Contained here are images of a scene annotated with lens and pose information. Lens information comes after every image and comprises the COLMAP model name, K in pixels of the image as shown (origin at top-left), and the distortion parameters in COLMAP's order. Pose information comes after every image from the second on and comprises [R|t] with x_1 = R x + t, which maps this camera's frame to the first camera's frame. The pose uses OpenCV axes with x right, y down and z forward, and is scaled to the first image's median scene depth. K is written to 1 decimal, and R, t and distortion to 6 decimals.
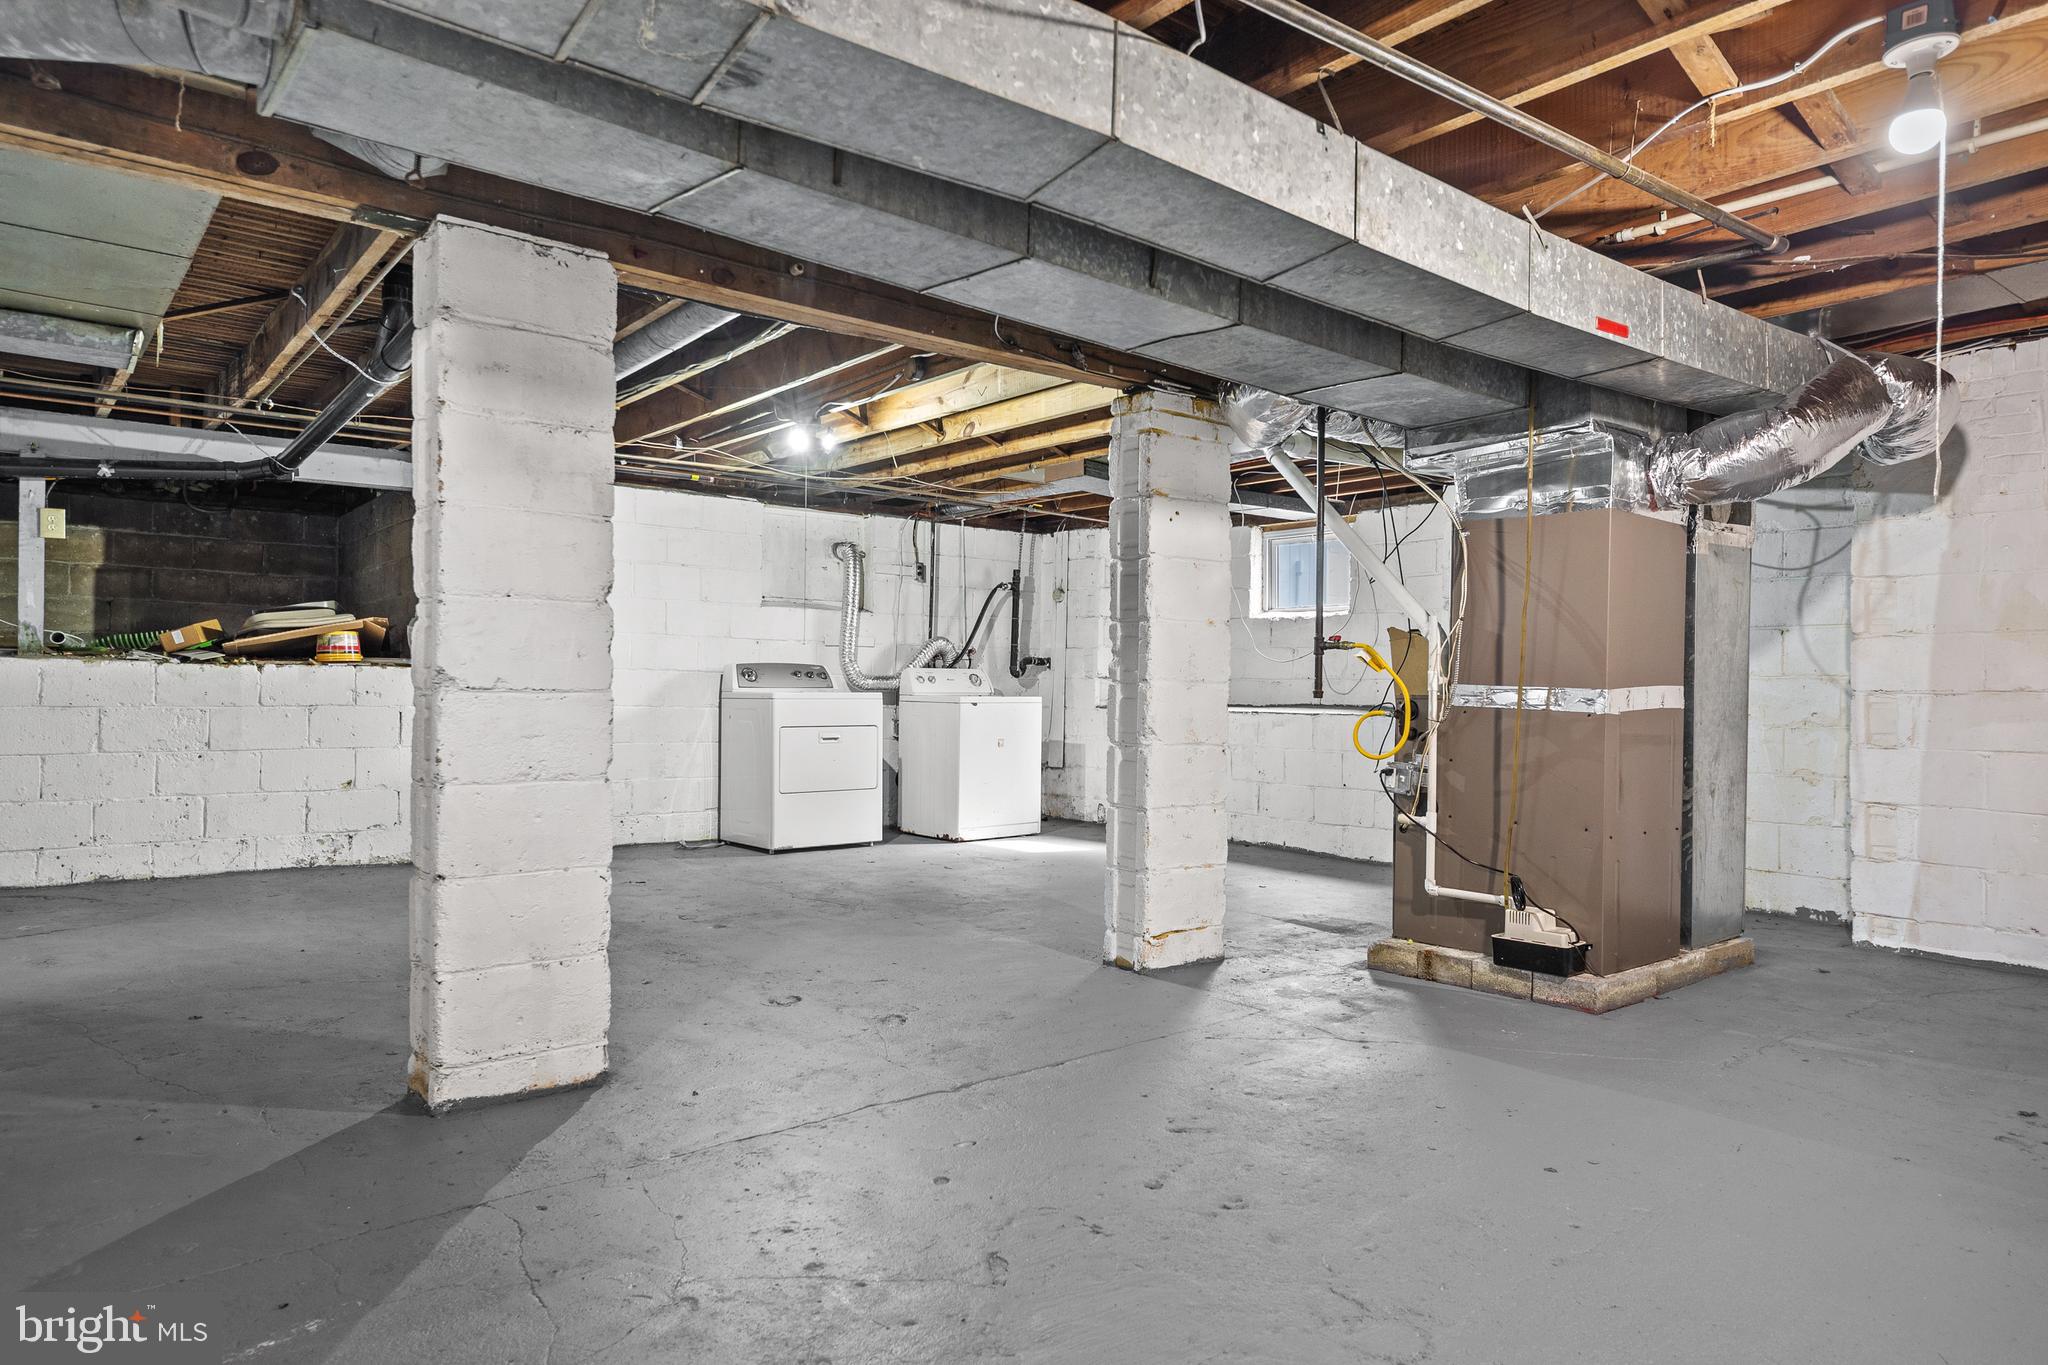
lens RADIAL K [[1229.6, 0, 1024.2], [0, 1229.6, 682.8], [0, 0, 1]] dist [0.008627, 0.008904]
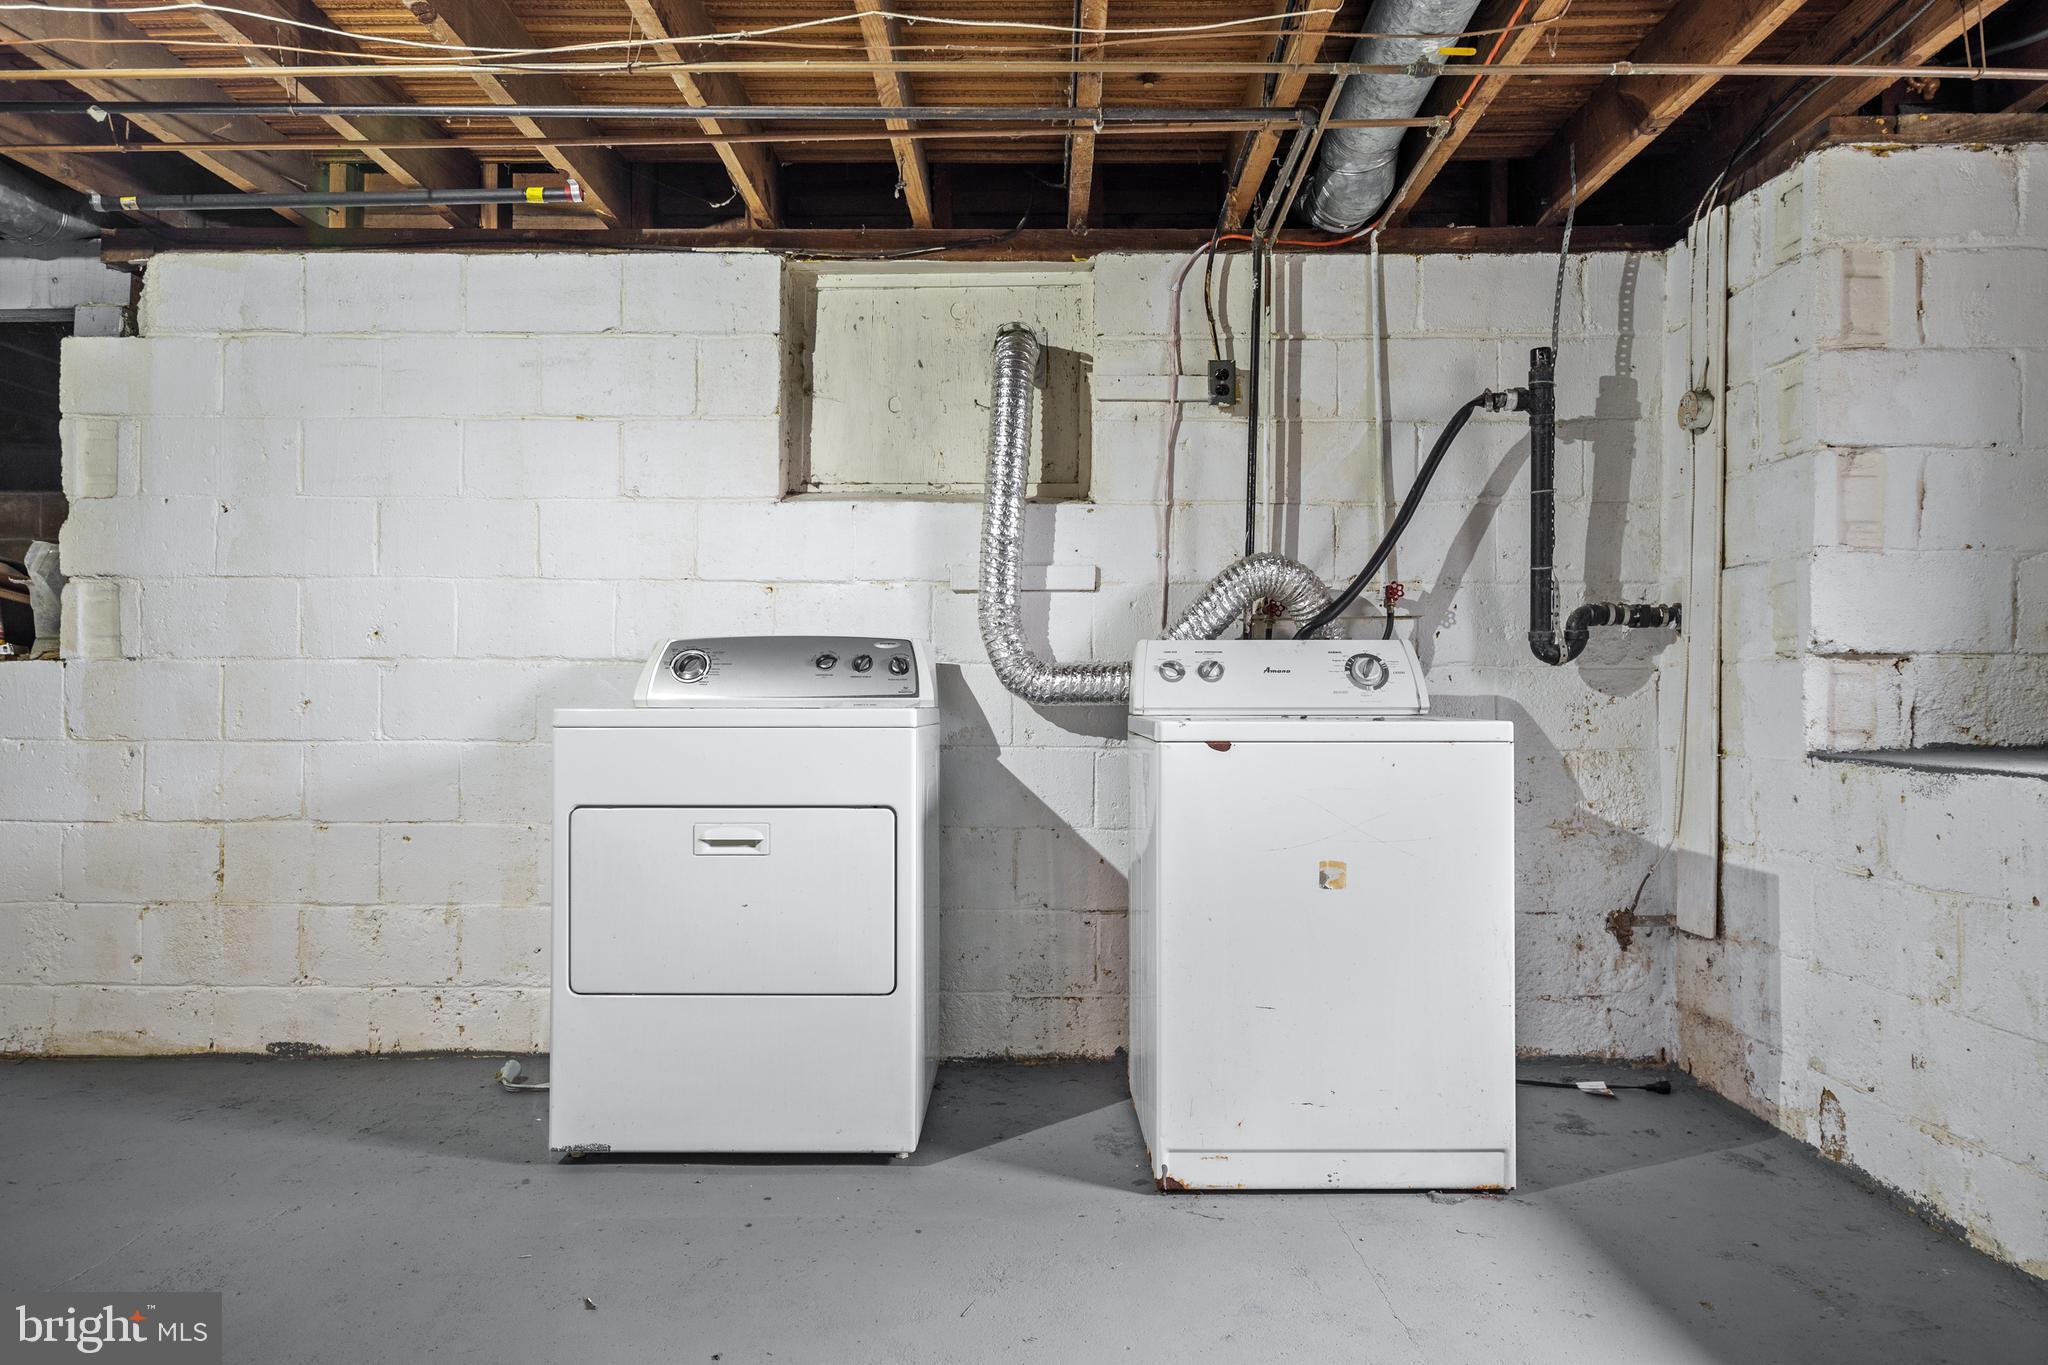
lens RADIAL K [[1229.6, 0, 1023.4], [0, 1229.6, 687.7], [0, 0, 1]] dist [0.008627, 0.008904]
pose [[0.771071, -0.014902, -0.636575, 0.104754], [0.007457, 0.999869, -0.014374, 0.006663], [0.636706, 0.006337, 0.771081, 0.674230]]
